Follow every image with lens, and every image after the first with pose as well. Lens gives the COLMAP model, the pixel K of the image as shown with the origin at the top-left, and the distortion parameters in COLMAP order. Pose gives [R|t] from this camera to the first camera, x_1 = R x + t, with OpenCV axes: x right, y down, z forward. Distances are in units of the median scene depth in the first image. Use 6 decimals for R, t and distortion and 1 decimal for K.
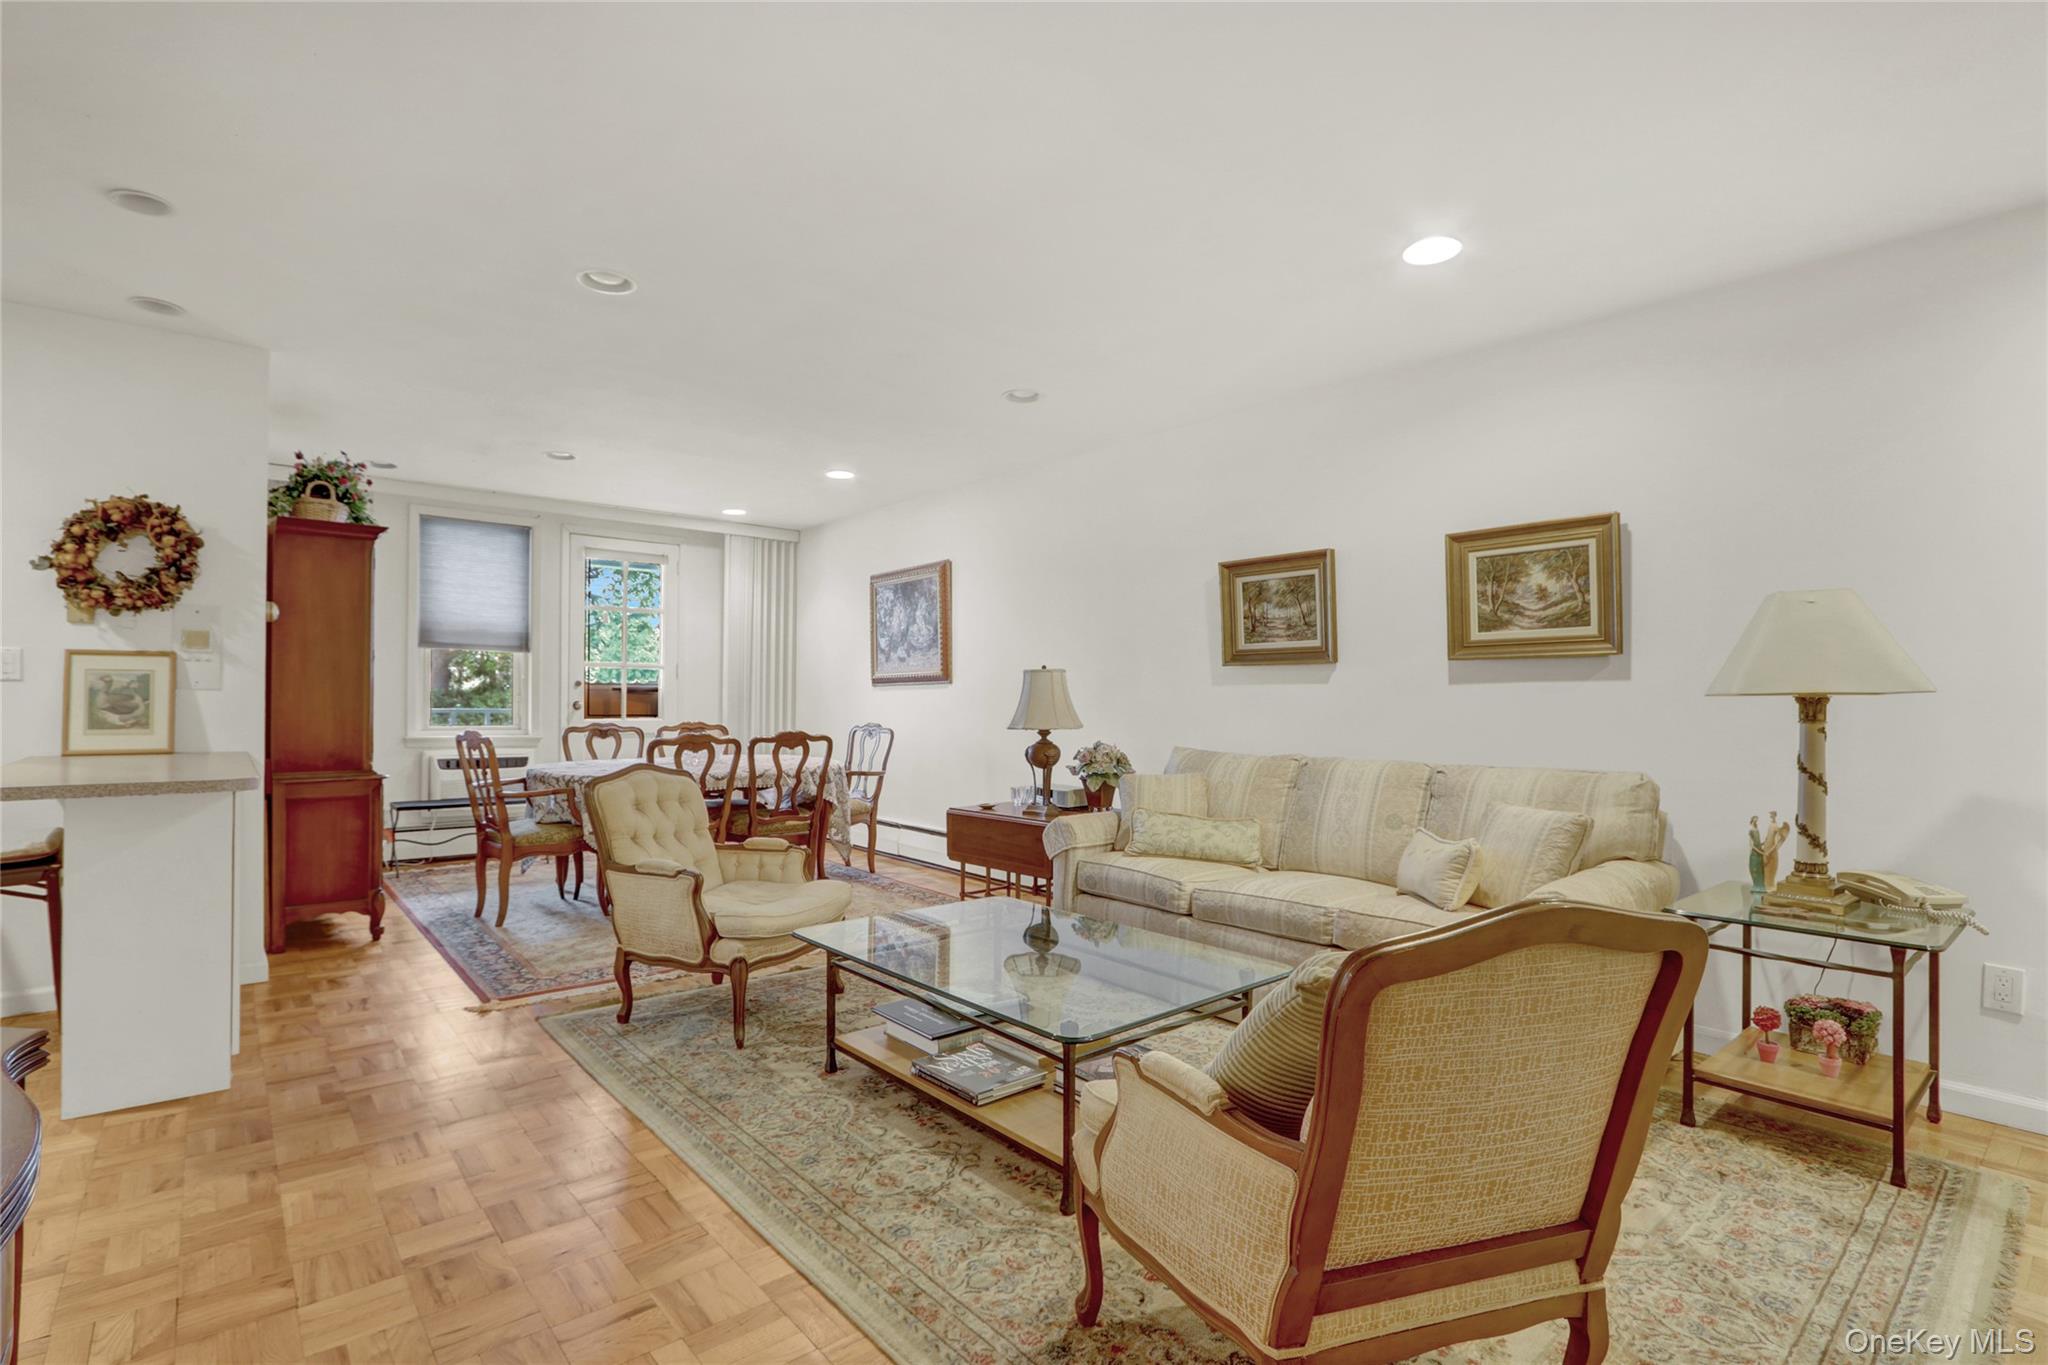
lens RADIAL K [[954.5, 0, 967.5], [0, 954.5, 694.9], [0, 0, 1]] dist [-0.002288, 0.000239]
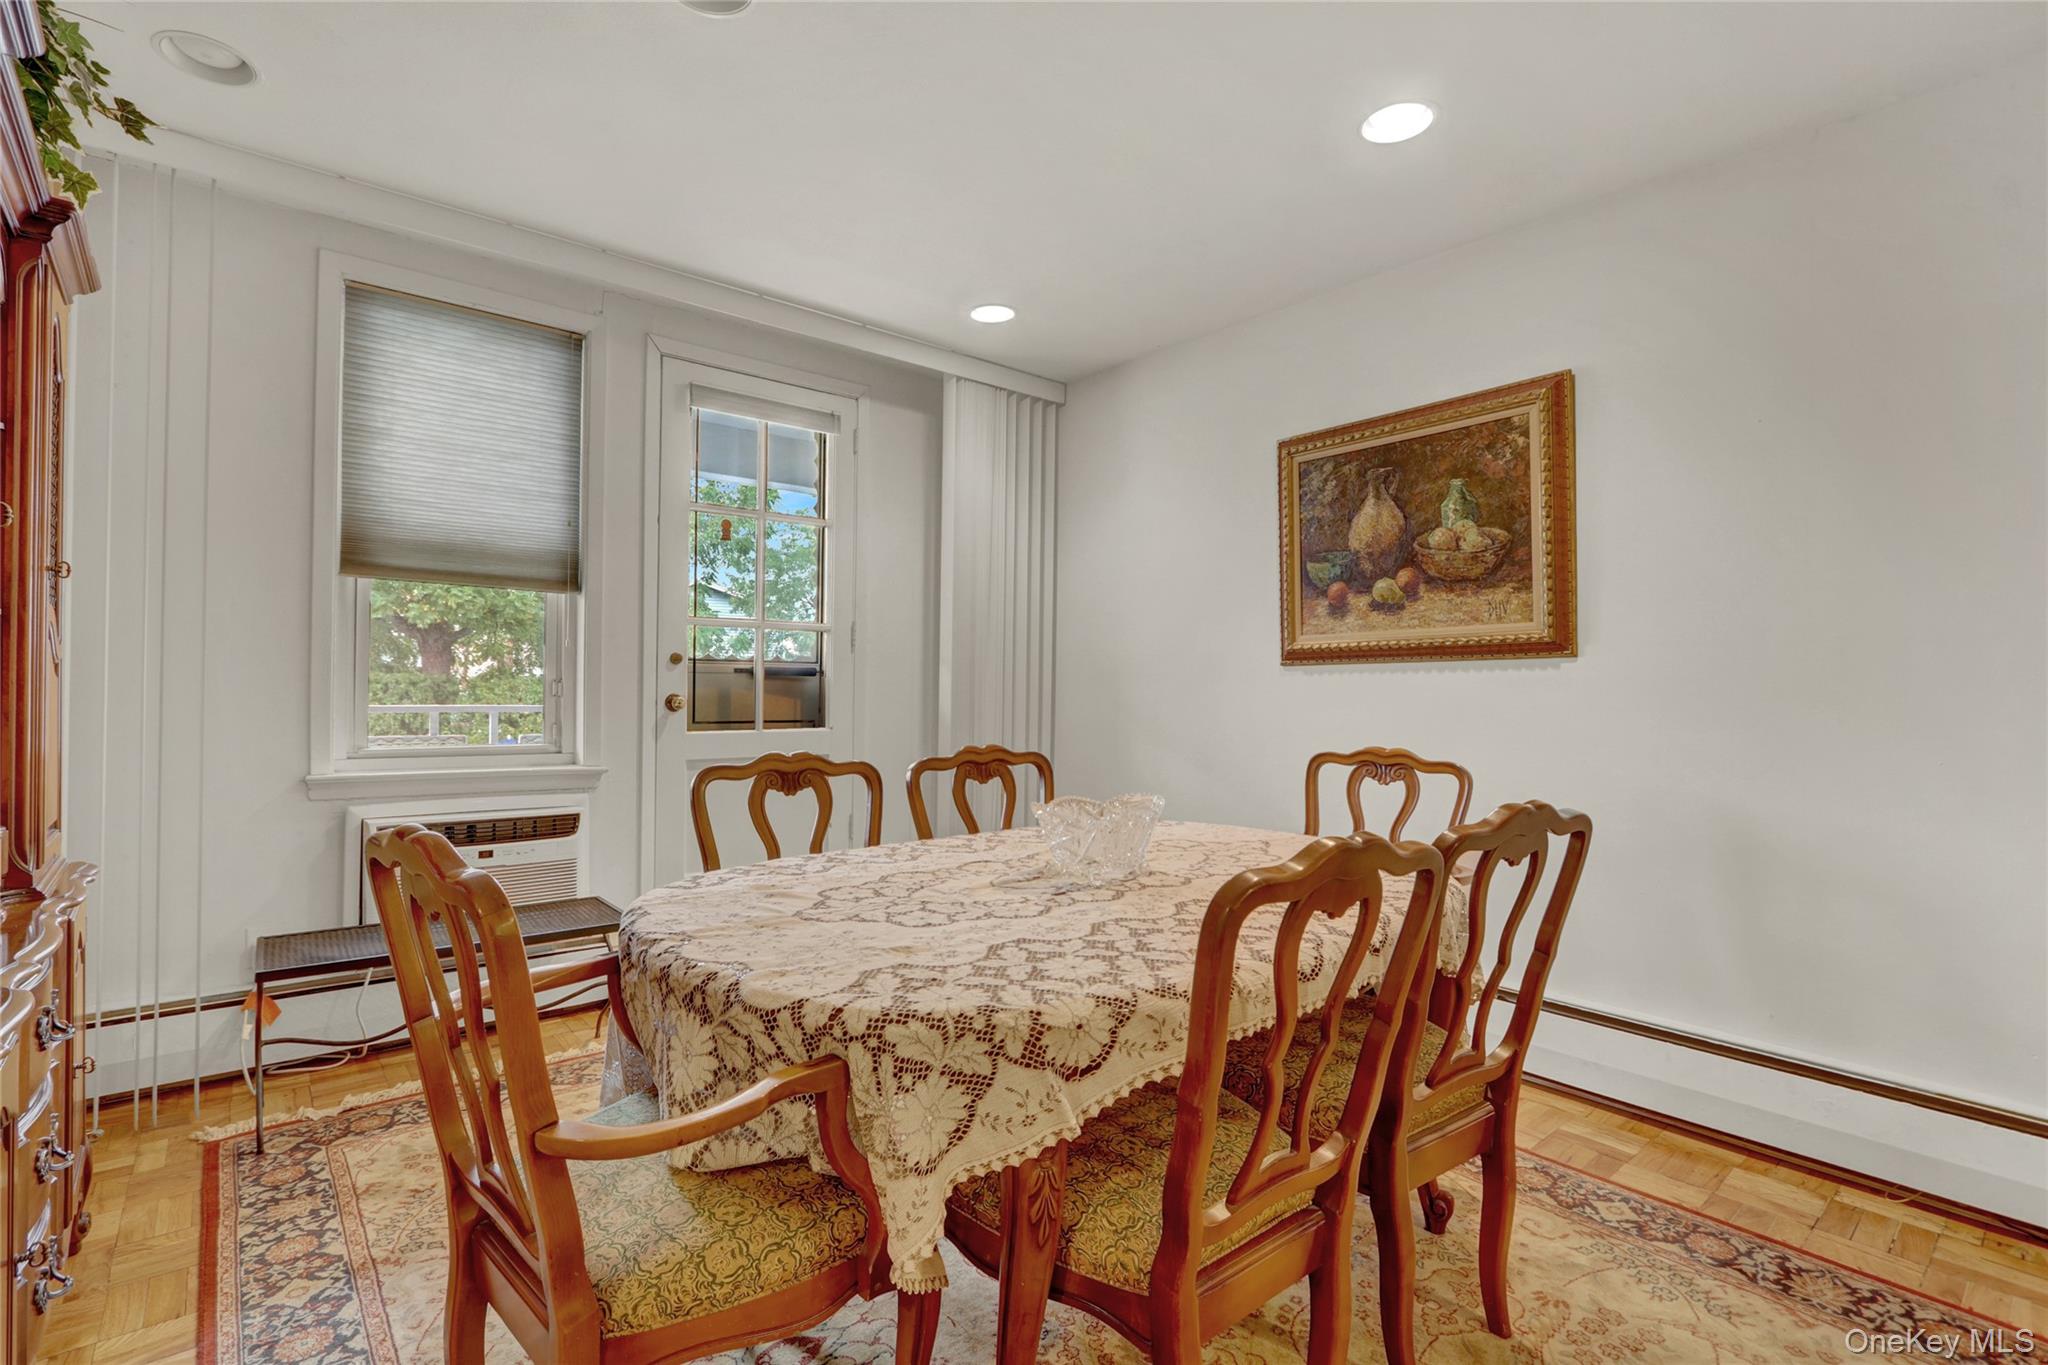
lens RADIAL K [[944.6, 0, 978.8], [0, 944.6, 683.4], [0, 0, 1]] dist [-0.005749, 0.000241]
pose [[0.999962, 0.002929, 0.008234, -0.430710], [-0.002935, 0.999995, 0.000790, -0.000004], [-0.008231, -0.000814, 0.999966, 0.858607]]
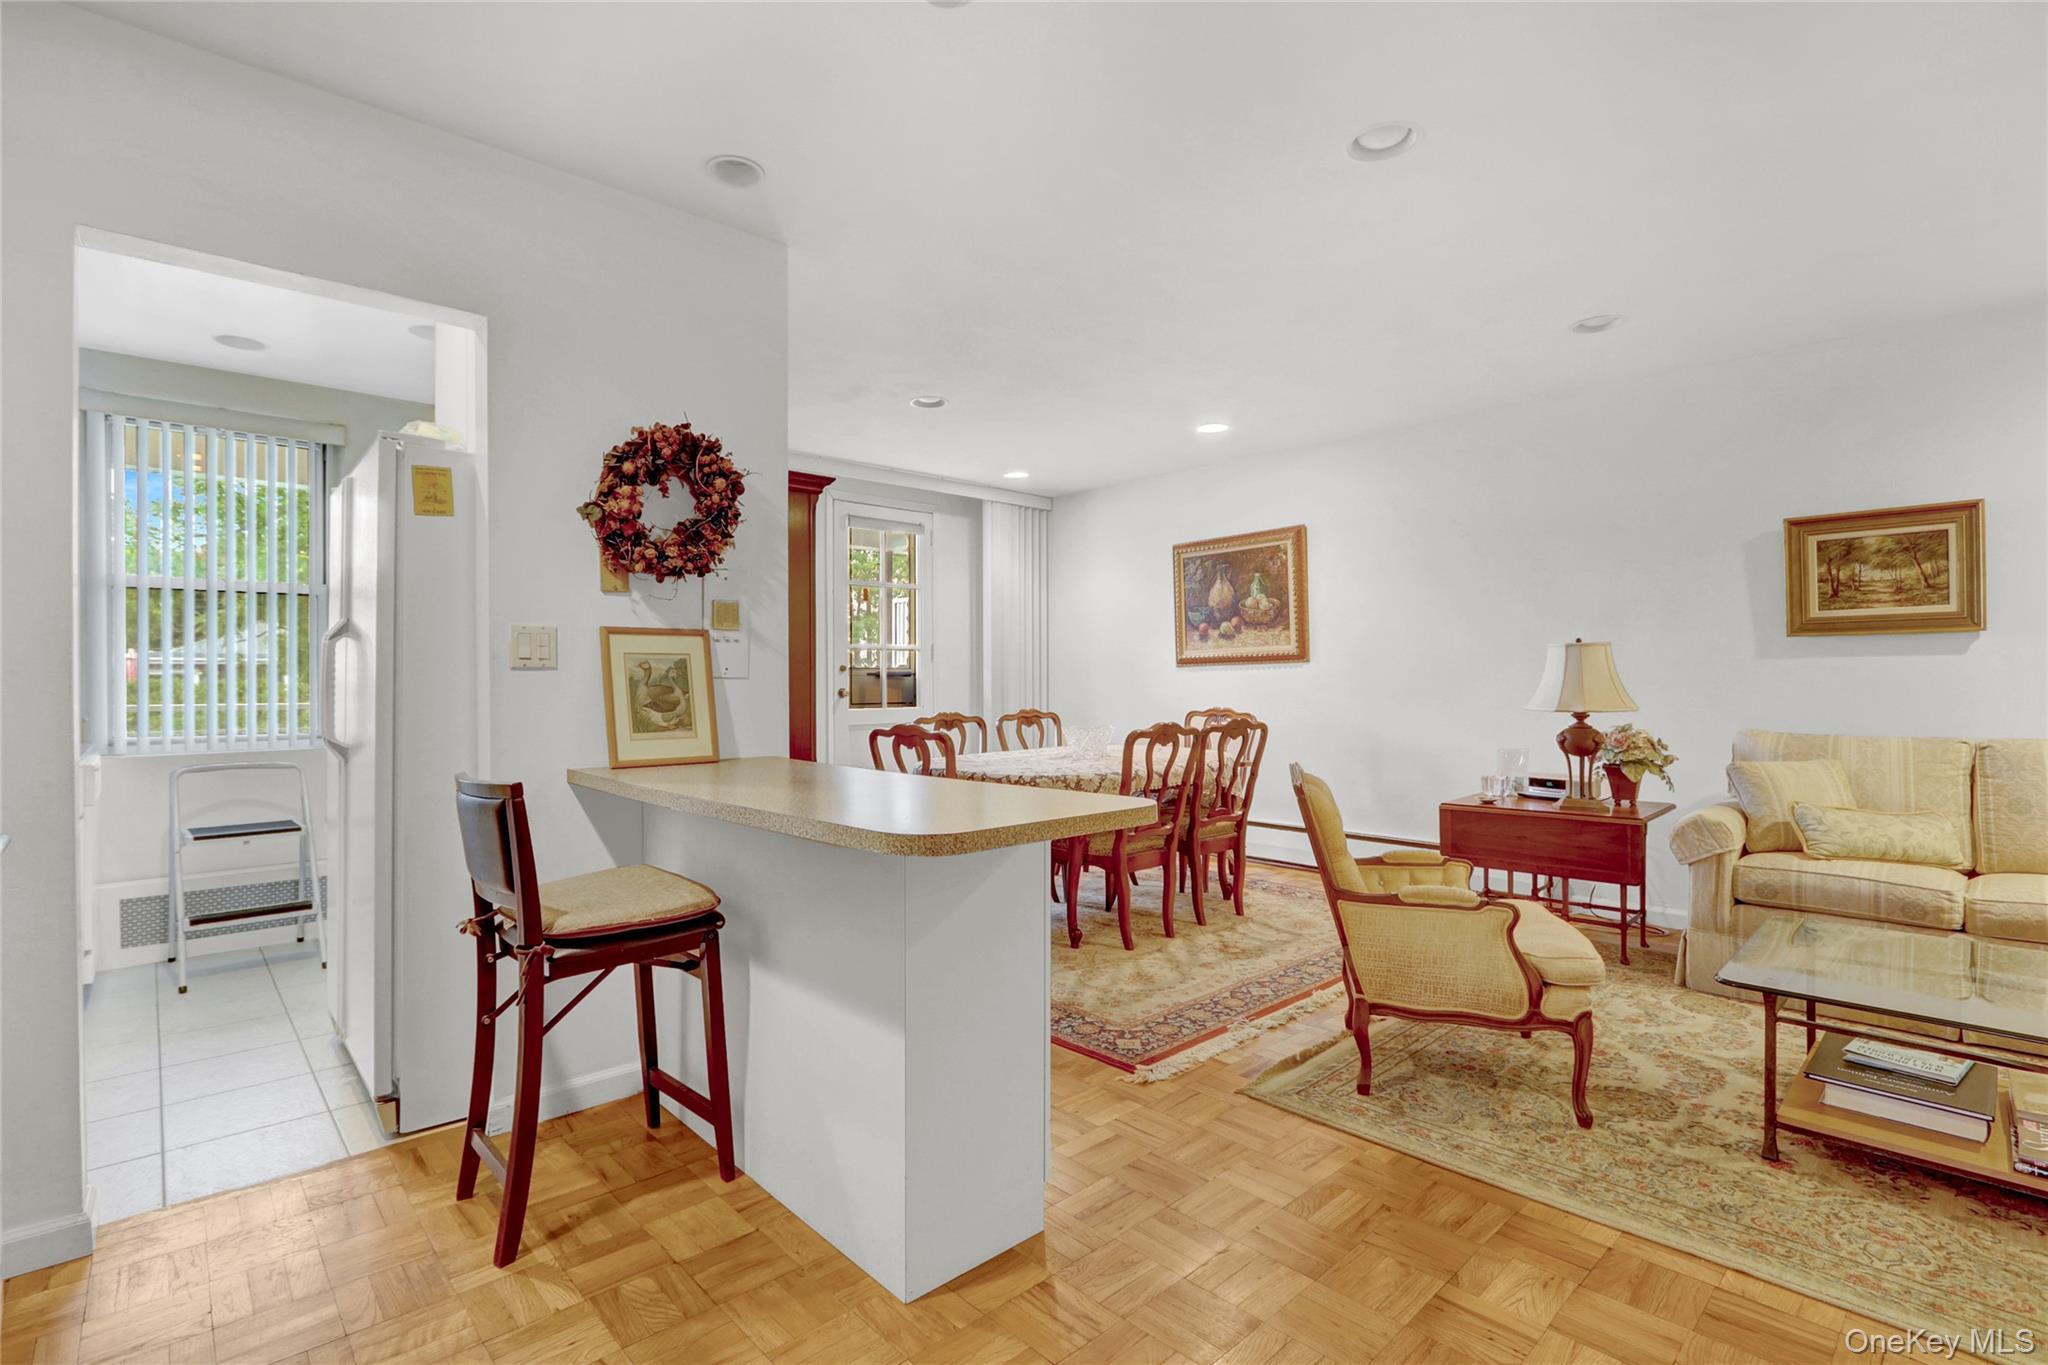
lens RADIAL K [[944.6, 0, 978.8], [0, 944.6, 683.4], [0, 0, 1]] dist [-0.005749, 0.000241]
pose [[0.998081, -0.014173, 0.060274, -0.567390], [0.013817, 0.999885, 0.006322, -0.003119], [-0.060356, -0.005477, 0.998162, 0.193094]]
